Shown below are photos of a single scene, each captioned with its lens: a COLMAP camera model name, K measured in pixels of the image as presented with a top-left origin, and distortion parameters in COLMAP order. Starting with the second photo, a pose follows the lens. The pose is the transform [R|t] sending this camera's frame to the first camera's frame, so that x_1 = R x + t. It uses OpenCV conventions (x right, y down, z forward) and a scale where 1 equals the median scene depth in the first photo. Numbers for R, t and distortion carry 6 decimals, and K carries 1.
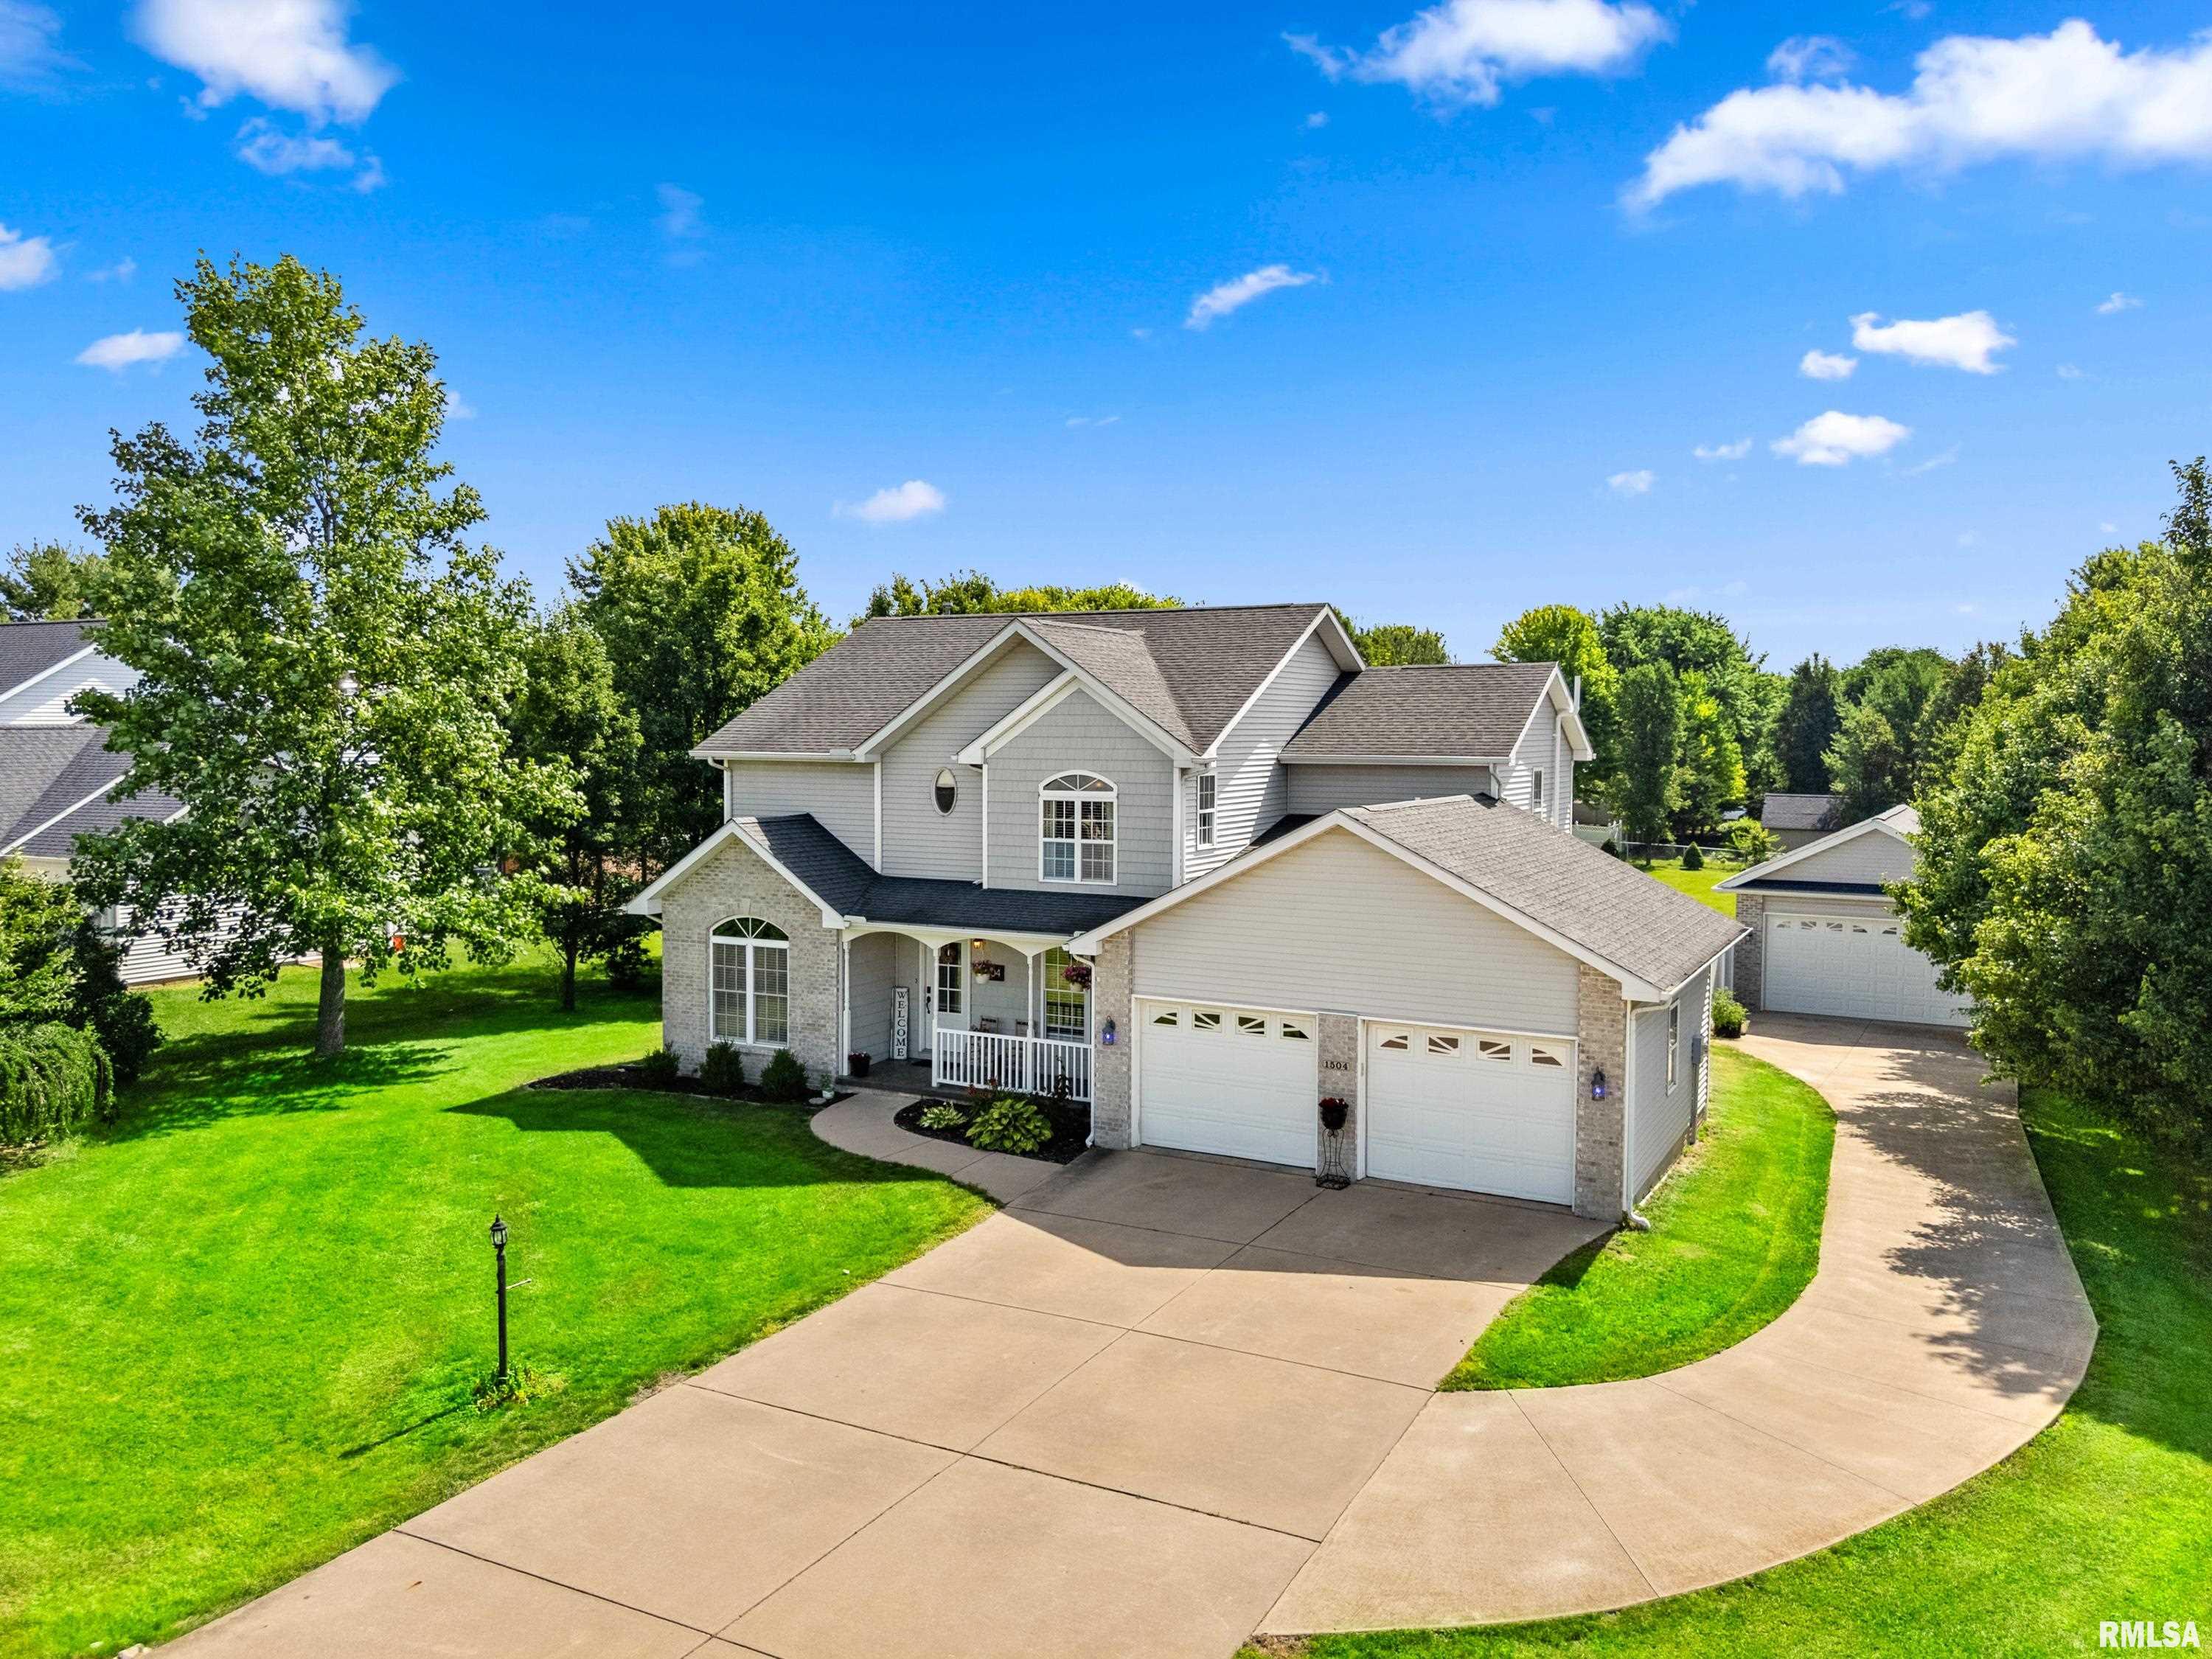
lens RADIAL K [[1632.2, 0, 1106.0], [0, 1632.2, 829.5], [0, 0, 1]] dist [0.060735, -0.062361]
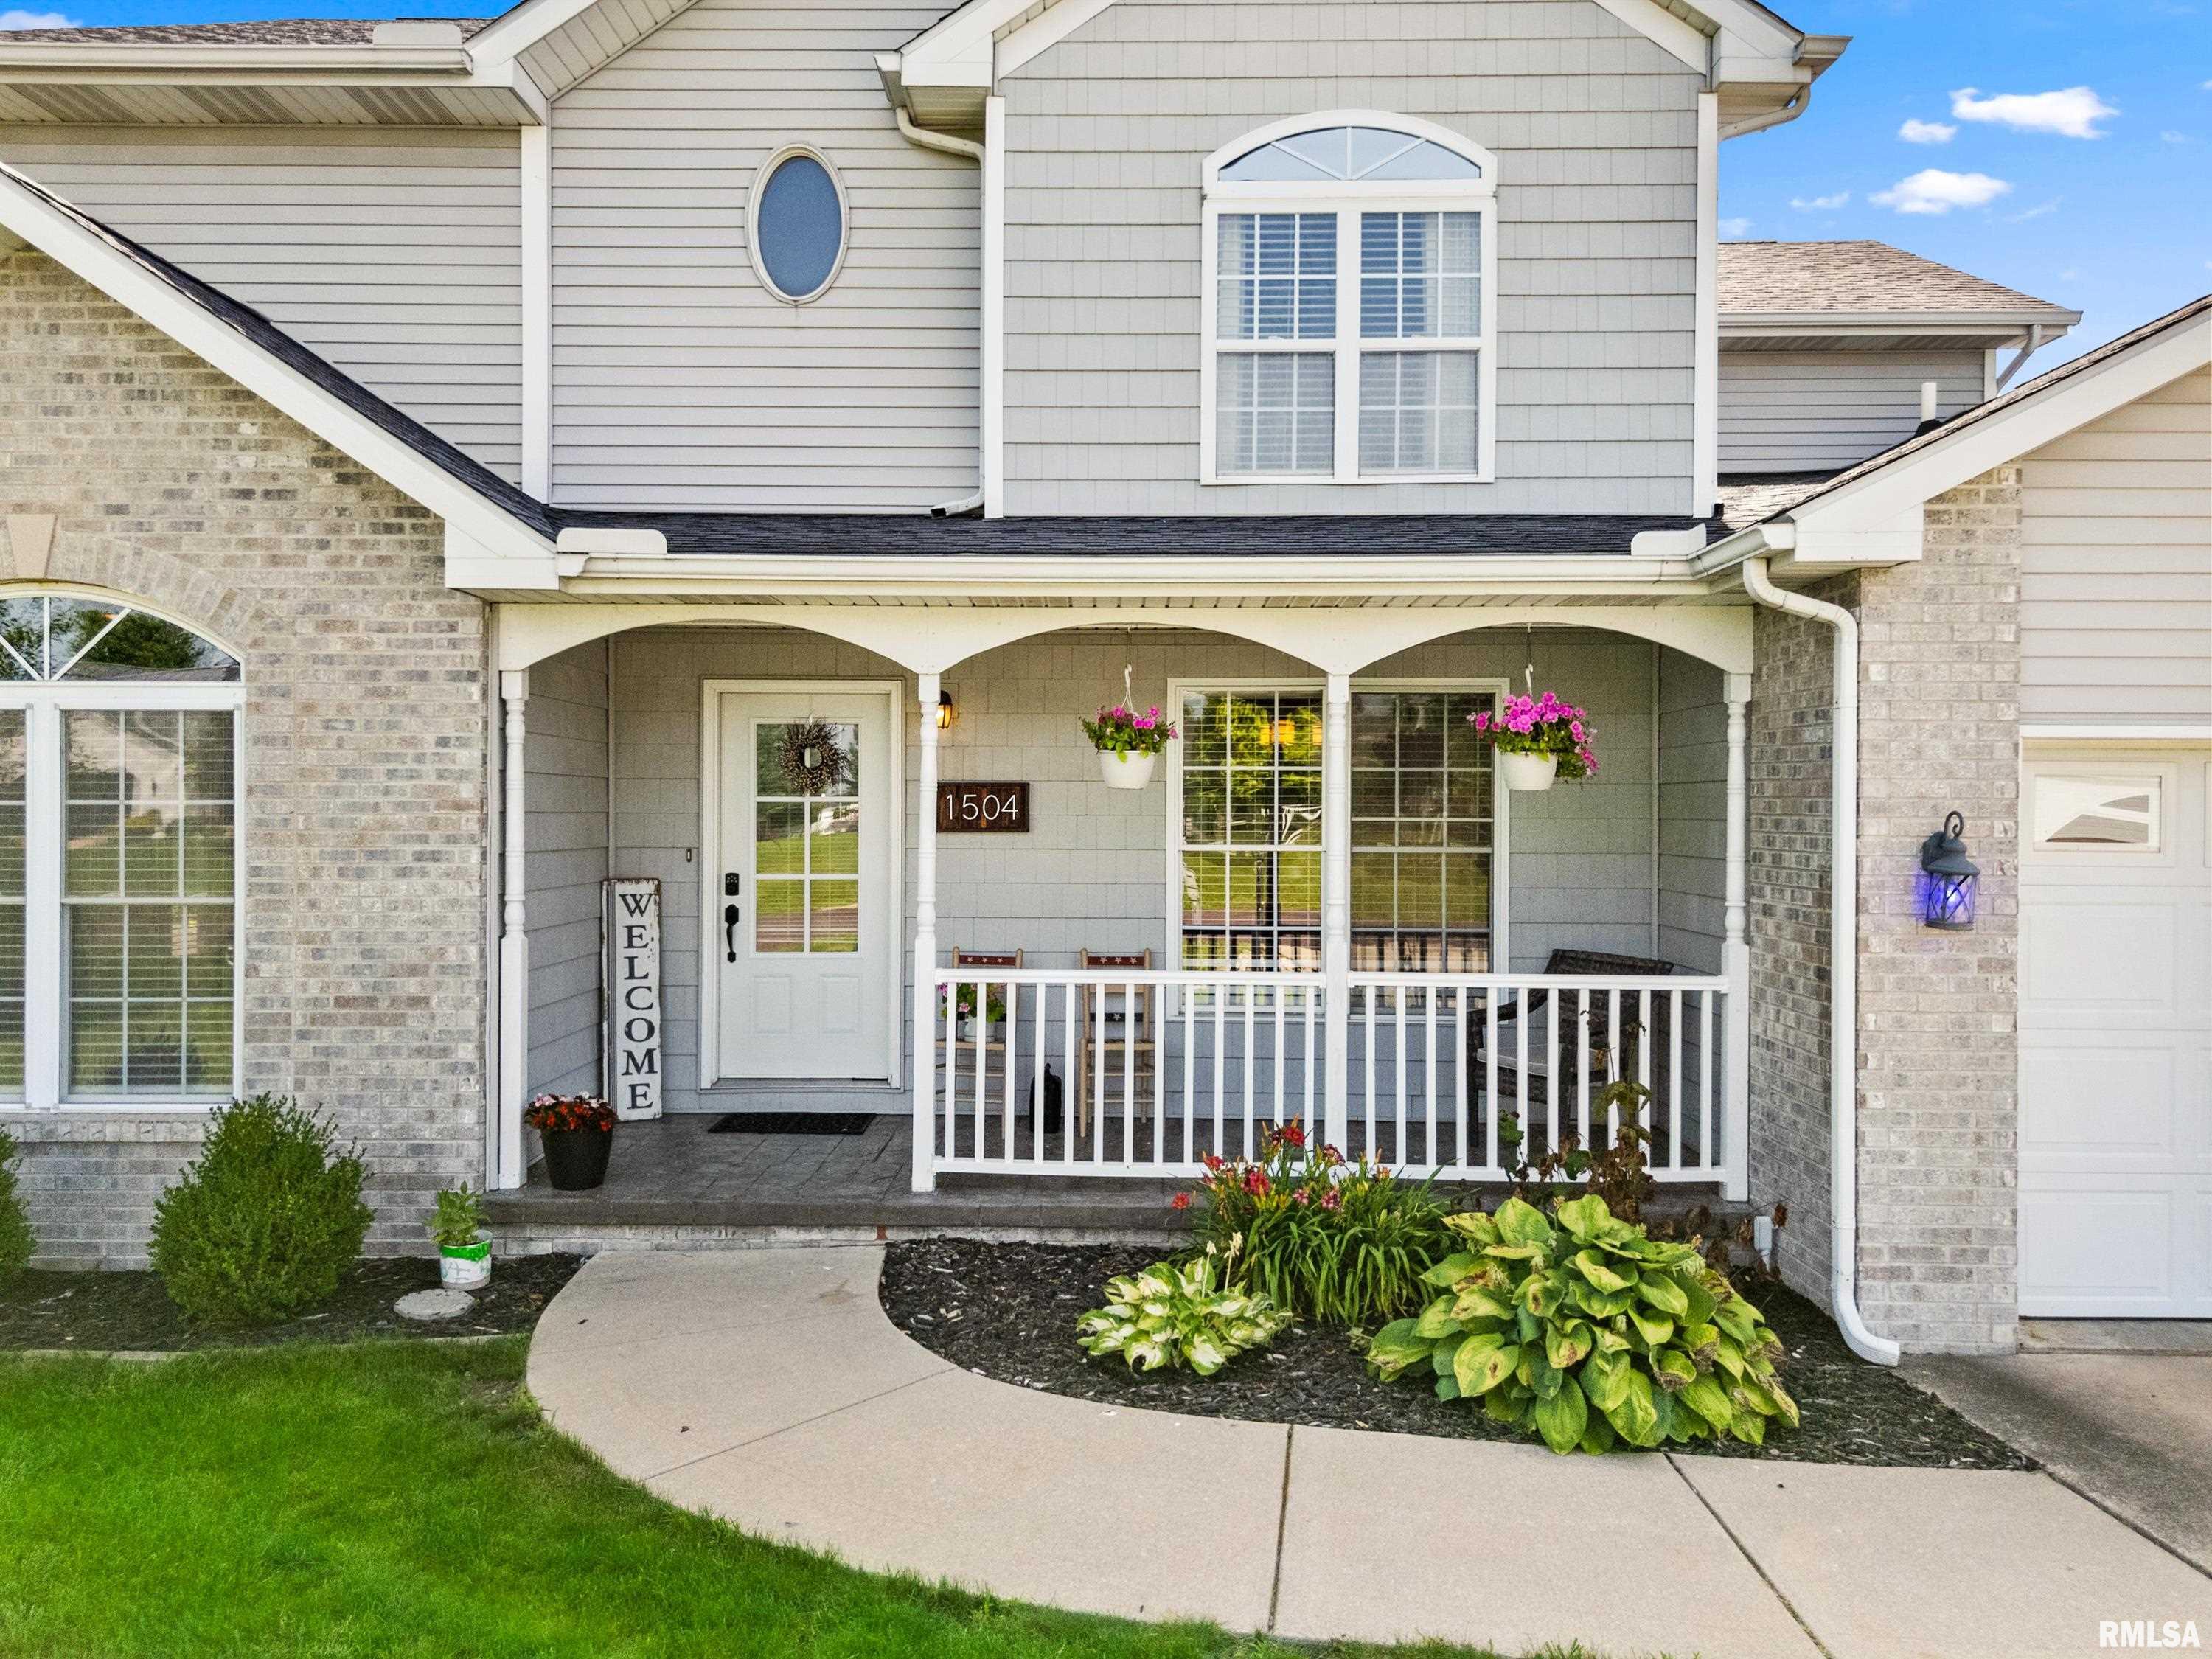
lens RADIAL K [[1656.4, 0, 1106.0], [0, 1656.4, 829.5], [0, 0, 1]] dist [0.011285, 0.002494]
pose [[0.889838, -0.006379, 0.456232, -0.196158], [0.027560, 0.998828, -0.039787, 0.107244], [-0.455443, 0.047978, 0.888971, 0.726475]]
